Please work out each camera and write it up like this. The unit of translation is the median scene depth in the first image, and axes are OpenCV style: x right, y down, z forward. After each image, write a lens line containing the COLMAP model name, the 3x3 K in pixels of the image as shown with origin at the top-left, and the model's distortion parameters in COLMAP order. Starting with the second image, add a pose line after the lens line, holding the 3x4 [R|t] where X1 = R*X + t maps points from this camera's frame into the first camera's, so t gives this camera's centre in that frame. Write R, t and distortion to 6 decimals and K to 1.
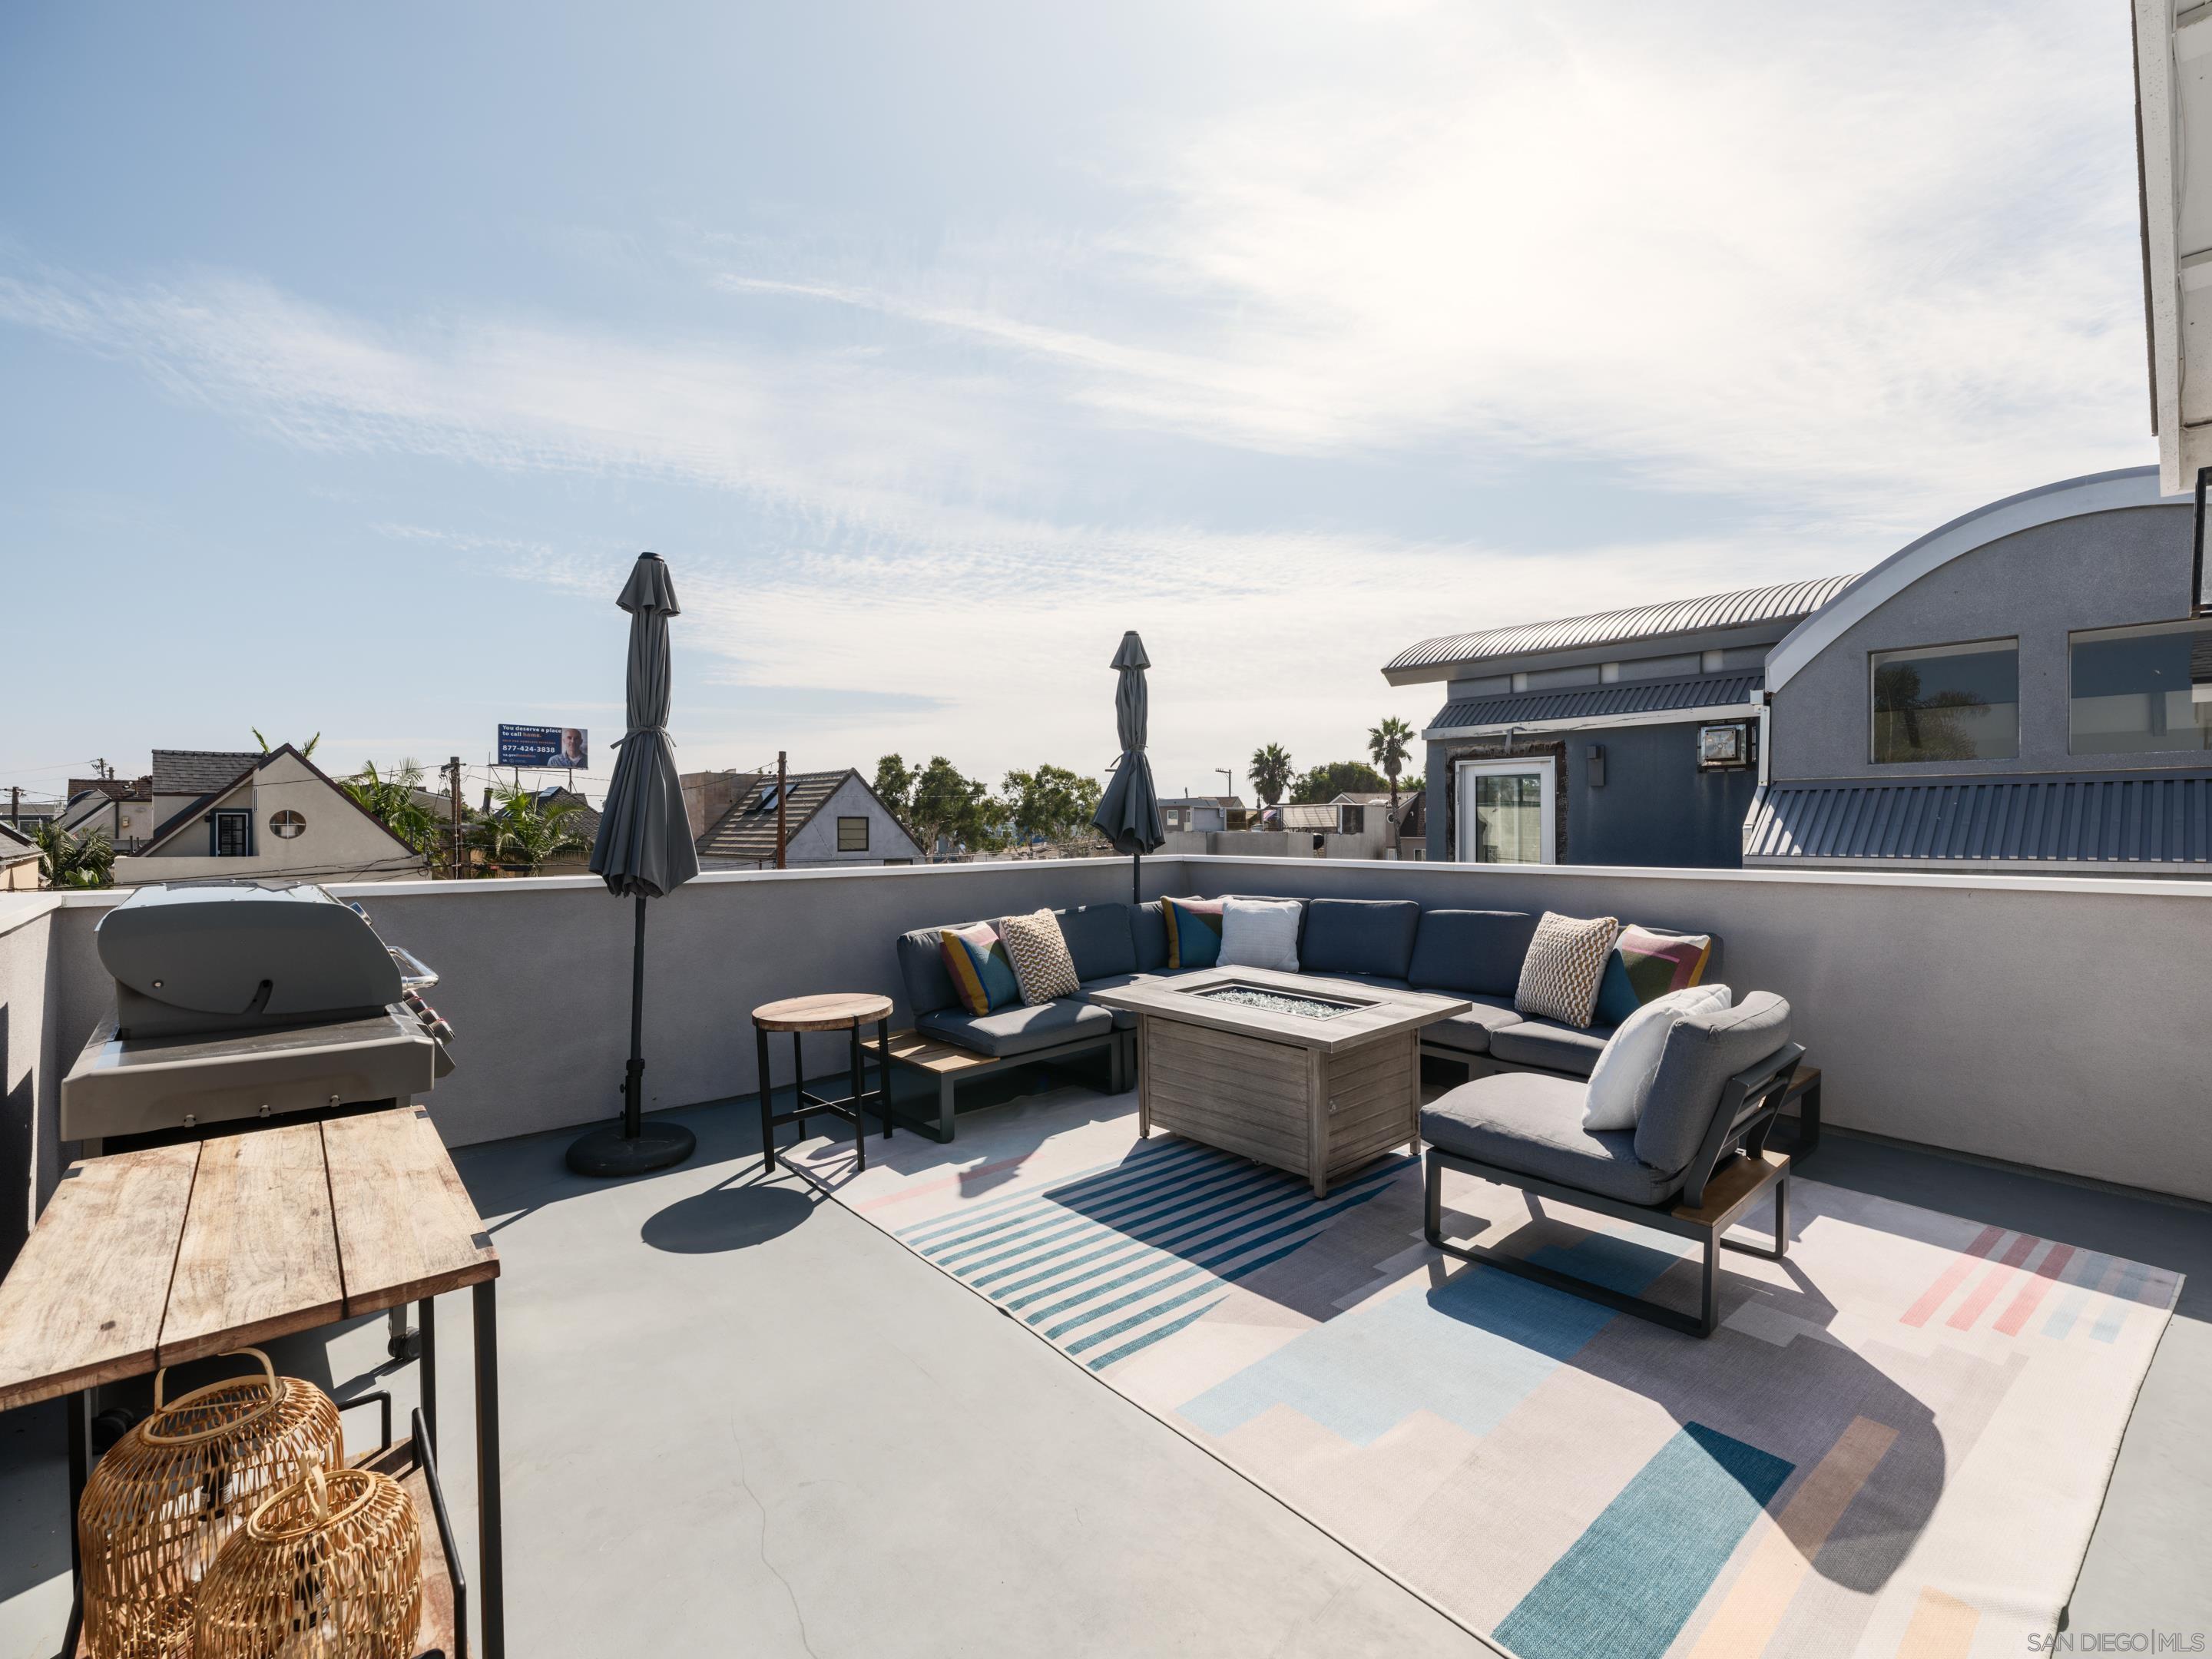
lens RADIAL K [[993.0, 0, 1109.5], [0, 993.0, 831.3], [0, 0, 1]] dist [-0.000599, -0.000026]
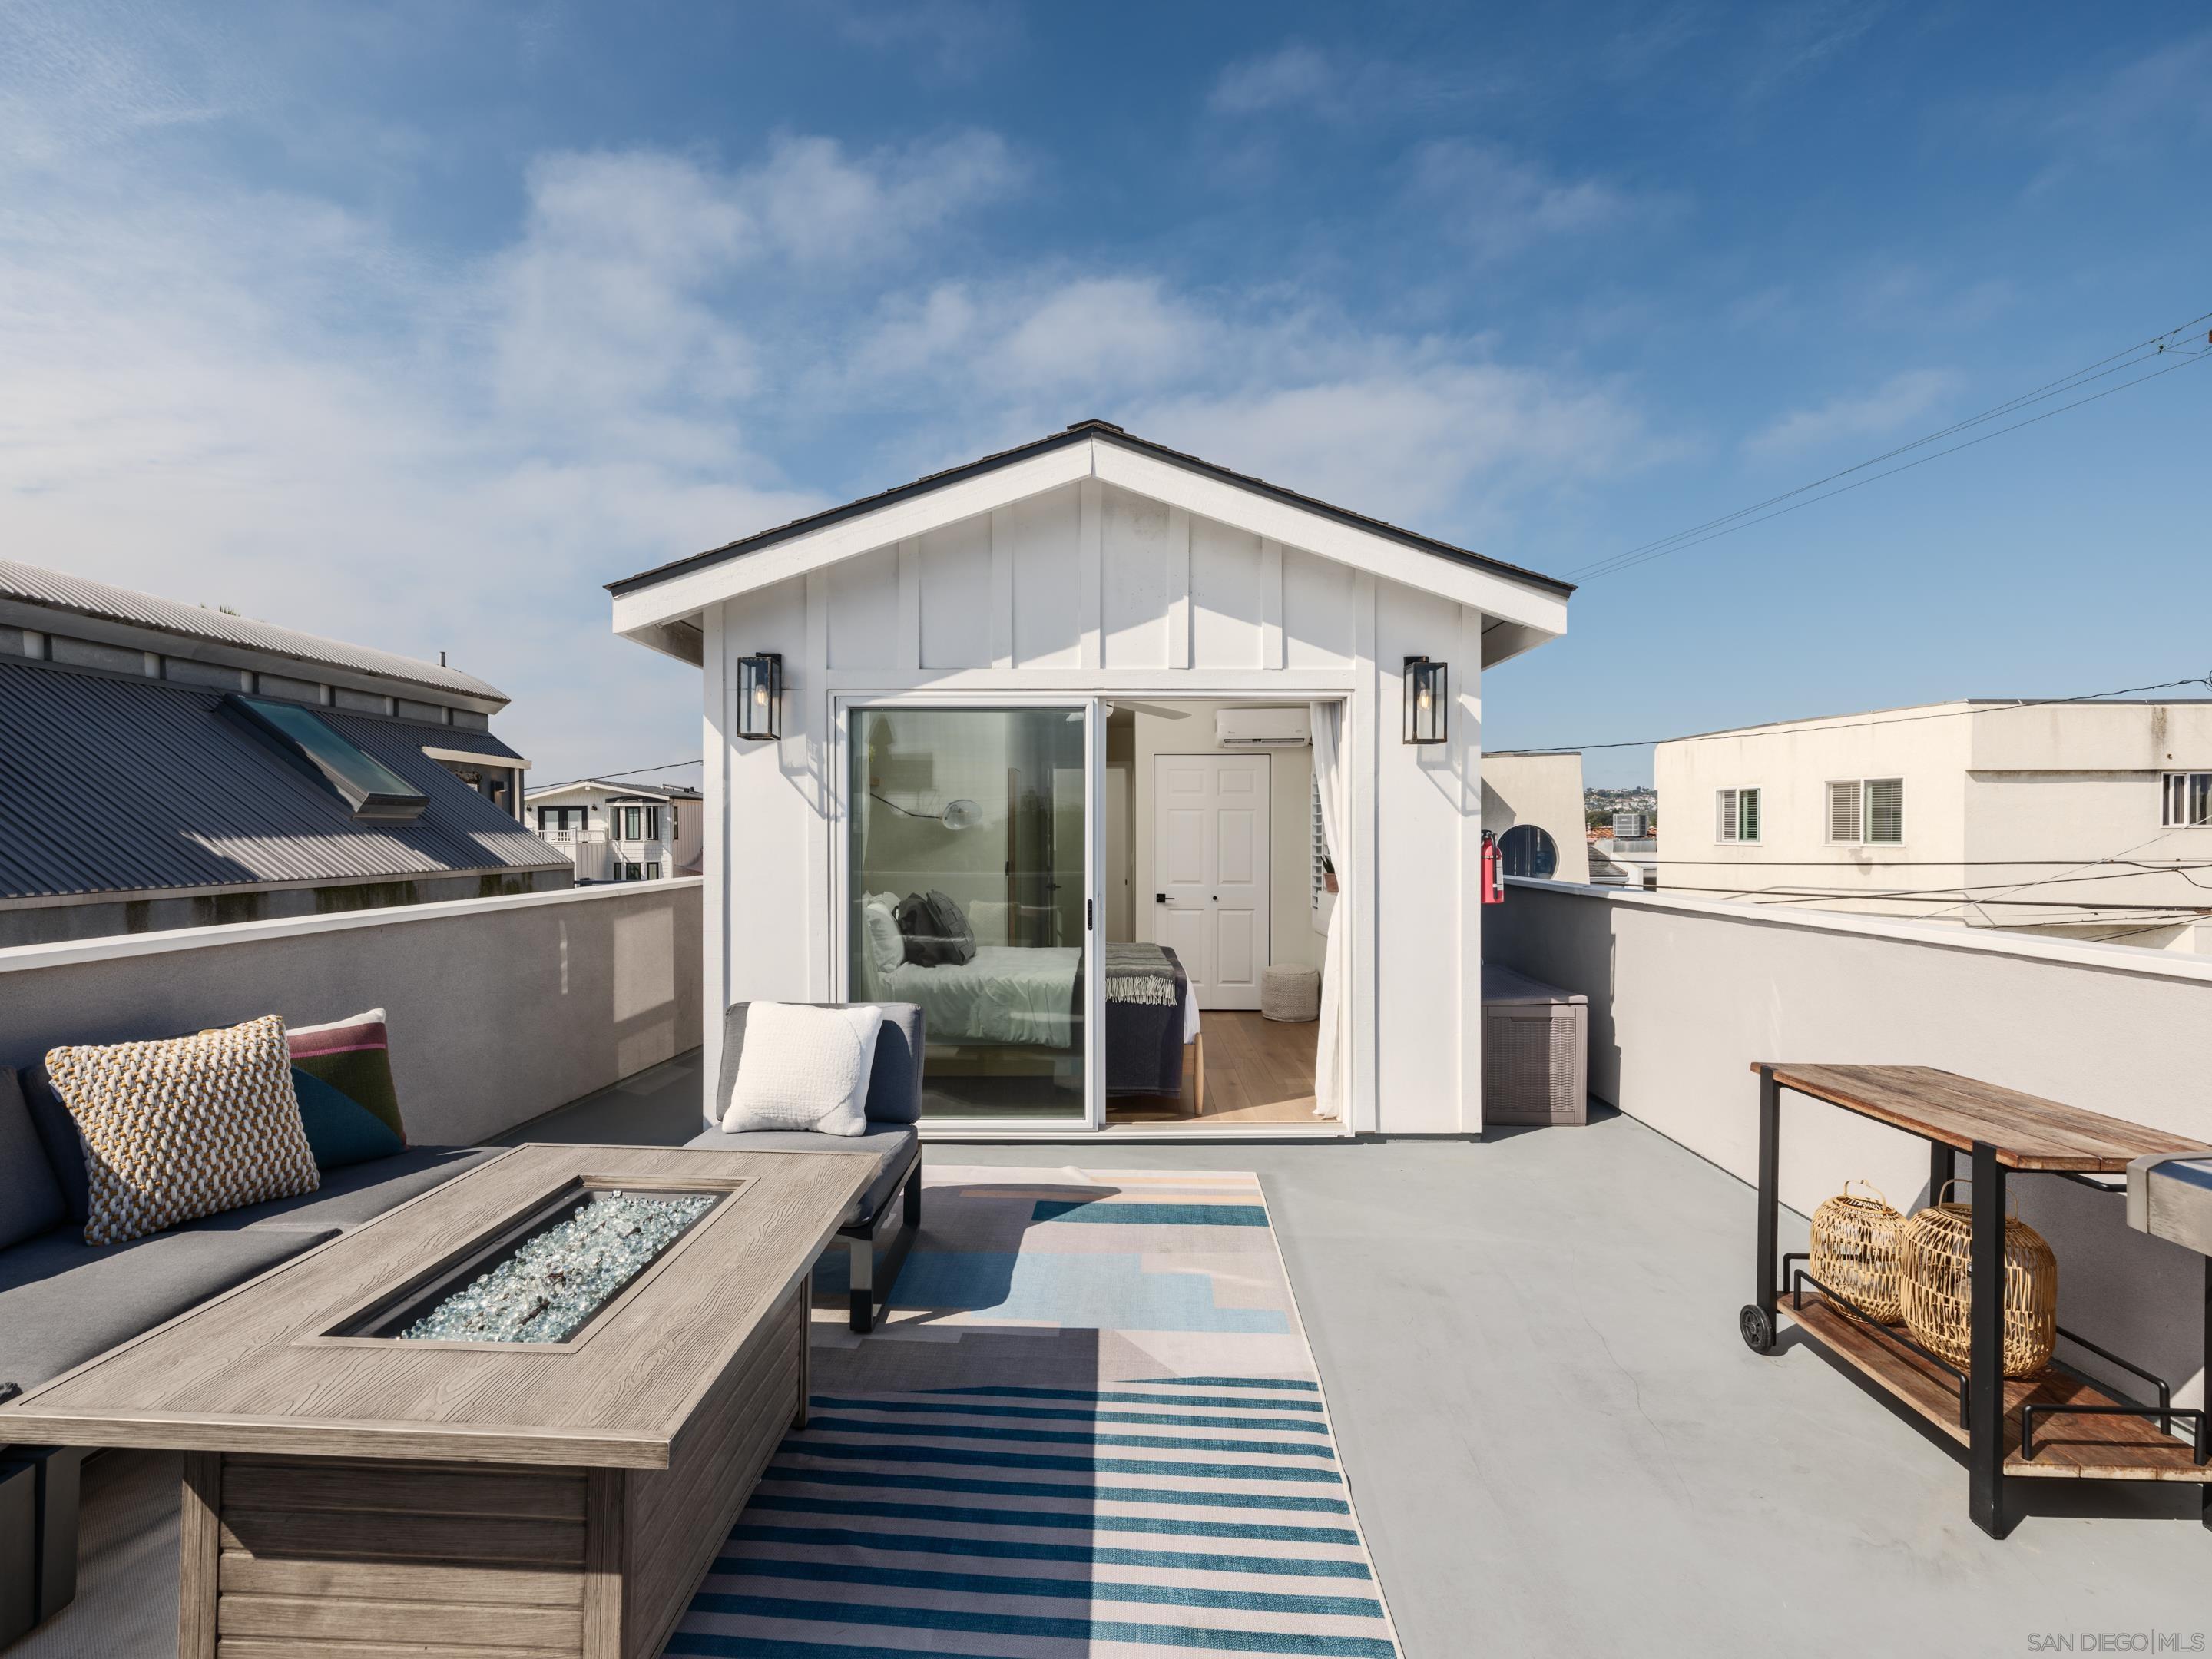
lens RADIAL K [[993.0, 0, 1100.8], [0, 993.0, 833.3], [0, 0, 1]] dist [-0.000599, -0.000026]
pose [[-0.734929, 0.007037, 0.678108, -0.488777], [0.007811, 0.999968, -0.001912, -0.041548], [-0.678099, 0.003892, -0.734960, 1.651364]]
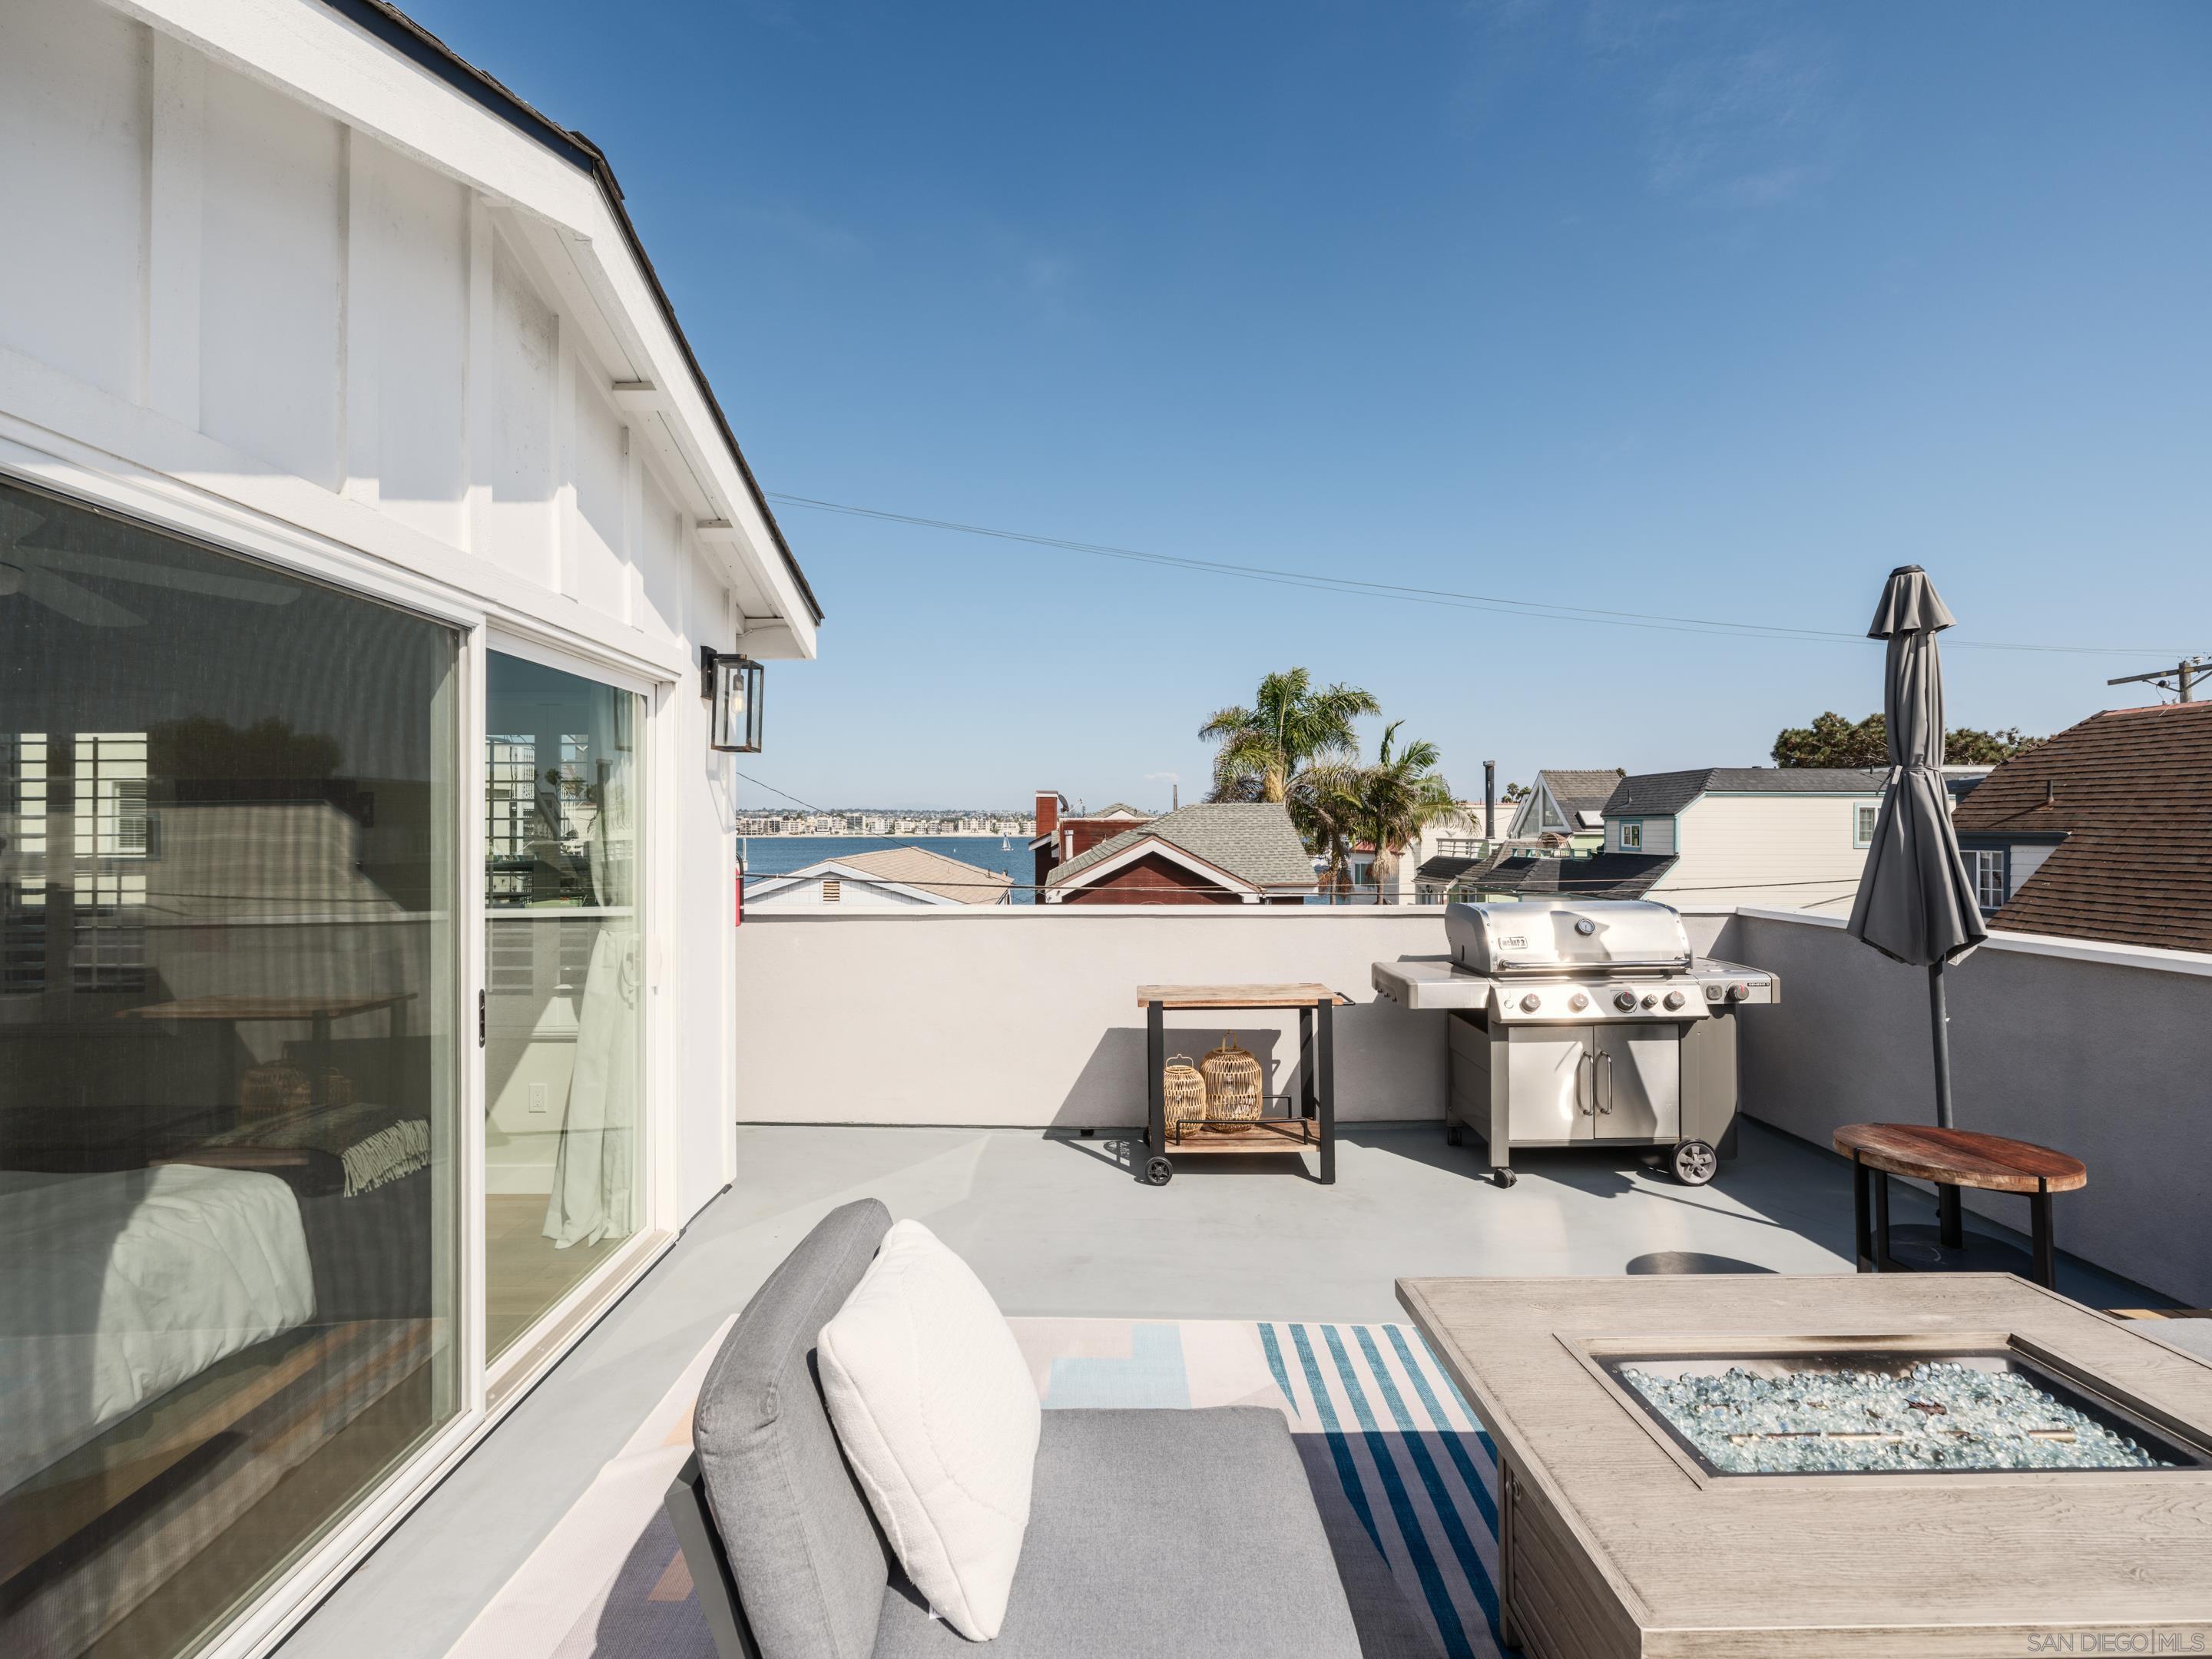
lens RADIAL K [[993.0, 0, 1100.4], [0, 993.0, 824.3], [0, 0, 1]] dist [-0.000599, -0.000026]
pose [[-0.659689, 0.003429, -0.751531, 0.911534], [0.002325, 0.999994, 0.002522, -0.083786], [0.751535, -0.000083, -0.659693, 1.434145]]
